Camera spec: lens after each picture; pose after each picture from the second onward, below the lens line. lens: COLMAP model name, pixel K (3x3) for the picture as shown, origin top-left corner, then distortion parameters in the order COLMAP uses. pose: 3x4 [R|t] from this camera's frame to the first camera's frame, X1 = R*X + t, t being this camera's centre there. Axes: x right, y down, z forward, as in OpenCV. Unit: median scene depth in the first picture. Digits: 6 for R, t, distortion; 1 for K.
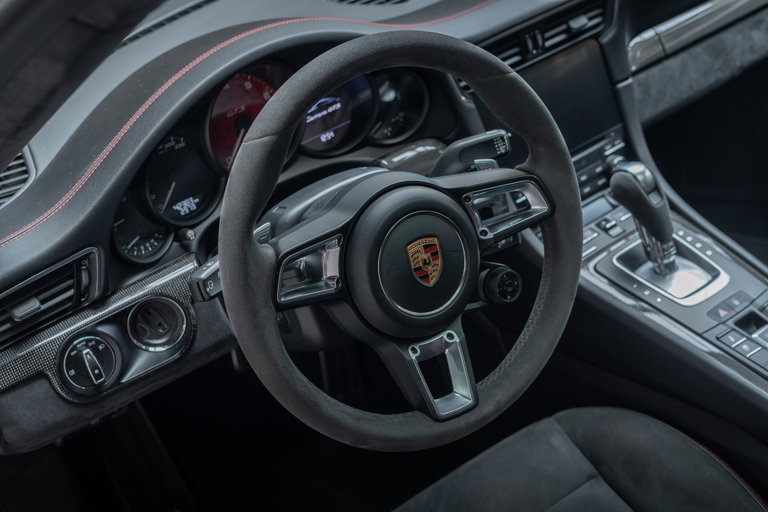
lens RADIAL K [[1129.2, 0, 378.1], [0, 1129.2, 257.1], [0, 0, 1]] dist [-0.009415, 0.000000]
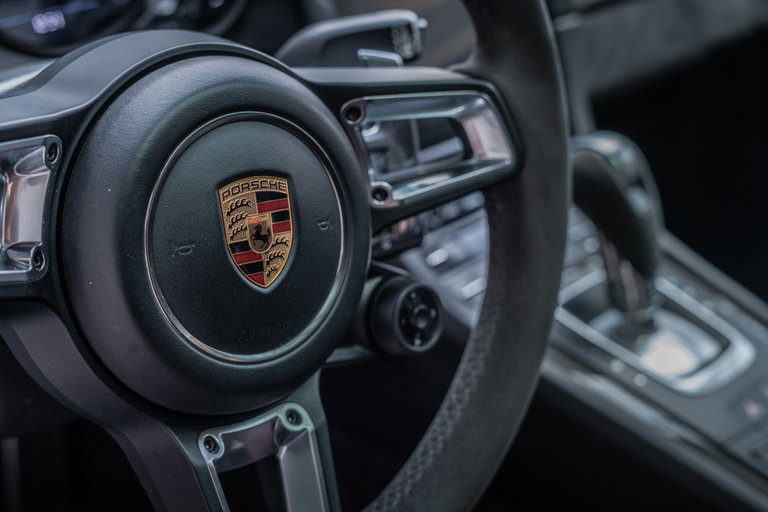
lens RADIAL K [[1211.6, 0, 380.6], [0, 1211.6, 258.9], [0, 0, 1]] dist [-0.050824, 0.000000]
pose [[0.974088, 0.081904, 0.210817, -0.006346], [-0.063842, 0.993792, -0.091109, 0.042553], [-0.216970, 0.075289, 0.973271, 0.454329]]
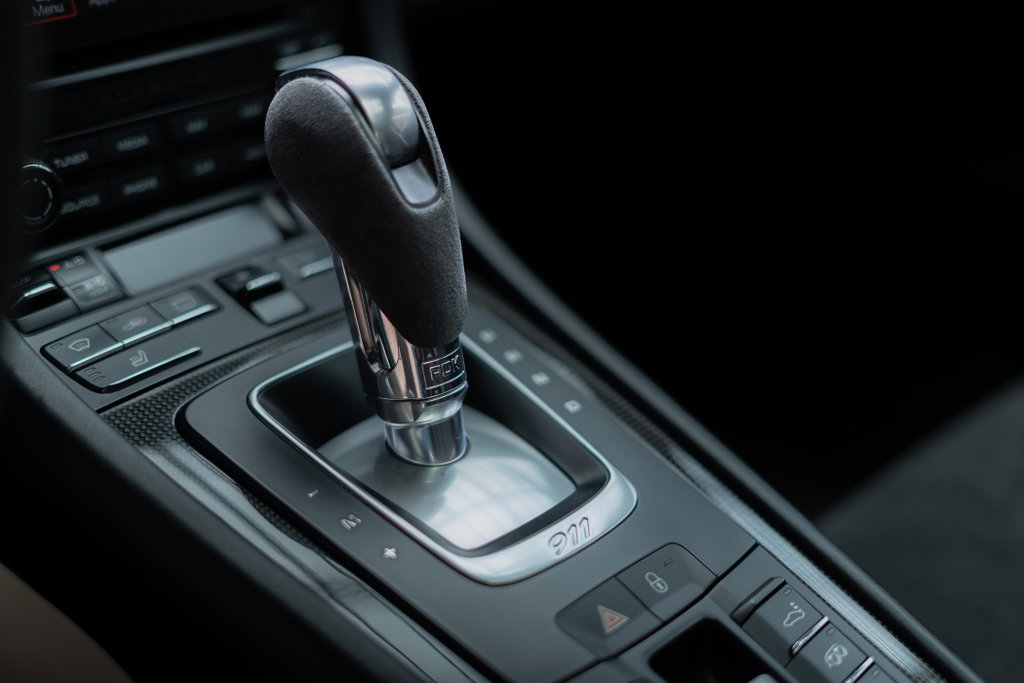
lens RADIAL K [[1505.6, 0, 554.3], [0, 1505.6, 329.2], [0, 0, 1]] dist [-0.009415, 0.000000]
pose [[0.942516, 0.123399, 0.310541, 0.171769], [-0.093967, 0.989692, -0.108074, 0.020775], [-0.320676, 0.072681, 0.944396, 0.660053]]
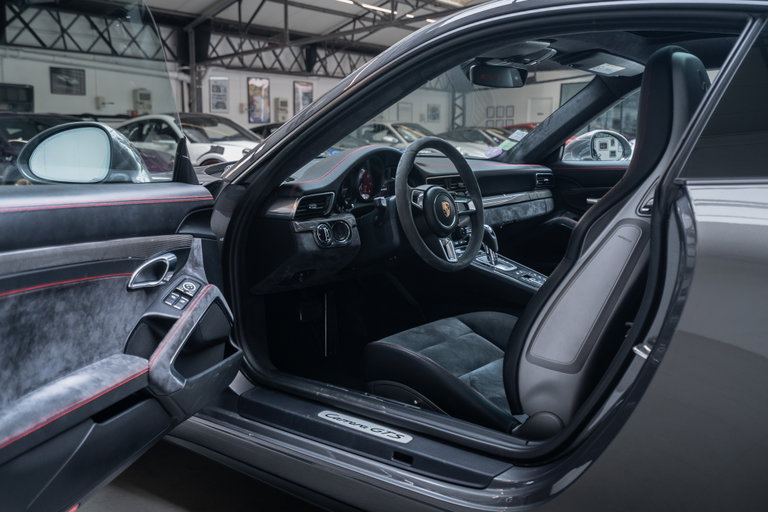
lens RADIAL K [[728.7, 0, 383.5], [0, 728.7, 253.3], [0, 0, 1]] dist [0.006693, 0.000000]
pose [[0.949154, 0.144322, 0.279783, -0.536270], [-0.025973, 0.921596, -0.387280, 0.724655], [-0.313740, 0.360322, 0.878485, -0.523400]]
